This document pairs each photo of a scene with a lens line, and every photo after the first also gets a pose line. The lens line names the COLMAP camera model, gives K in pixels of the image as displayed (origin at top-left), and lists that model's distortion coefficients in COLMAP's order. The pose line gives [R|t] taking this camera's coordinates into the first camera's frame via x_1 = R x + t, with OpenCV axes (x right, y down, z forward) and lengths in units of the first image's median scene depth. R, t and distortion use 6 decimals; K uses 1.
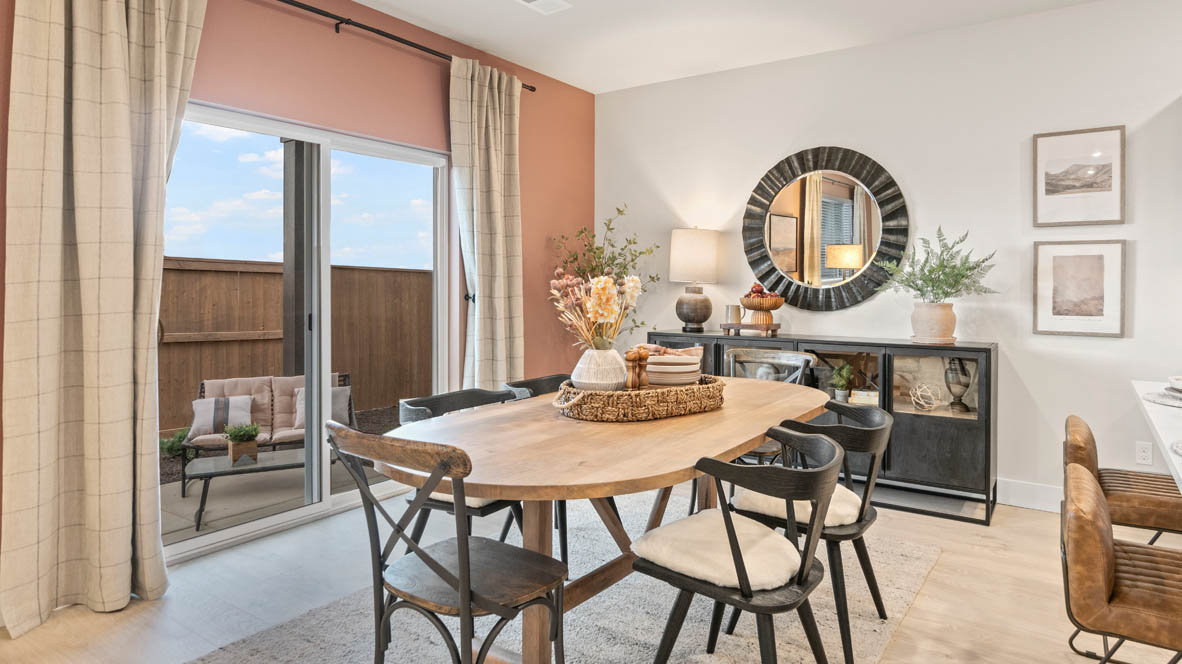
lens RADIAL K [[704.2, 0, 590.8], [0, 704.2, 289.7], [0, 0, 1]] dist [-0.003635, -0.002403]
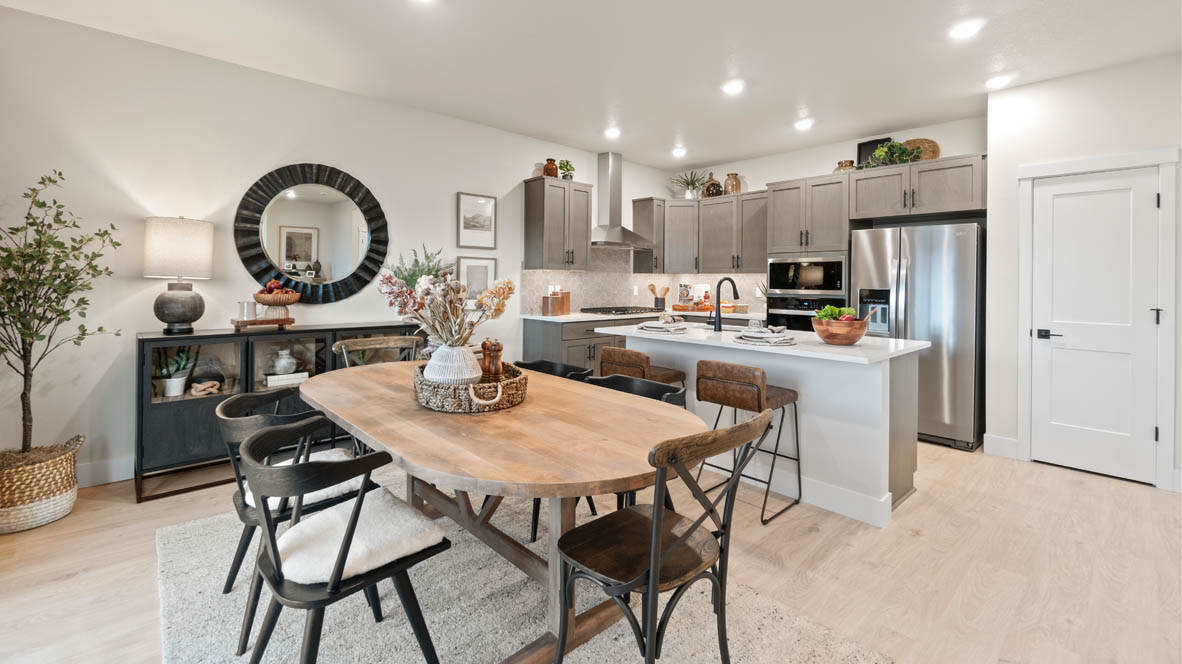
lens RADIAL K [[506.8, 0, 588.3], [0, 506.8, 279.3], [0, 0, 1]] dist [-0.002098, 0.000214]
pose [[0.204787, 0.004197, 0.978798, -0.441196], [-0.001510, 0.999991, -0.003972, -0.008733], [-0.978805, -0.000664, 0.204791, 0.415395]]
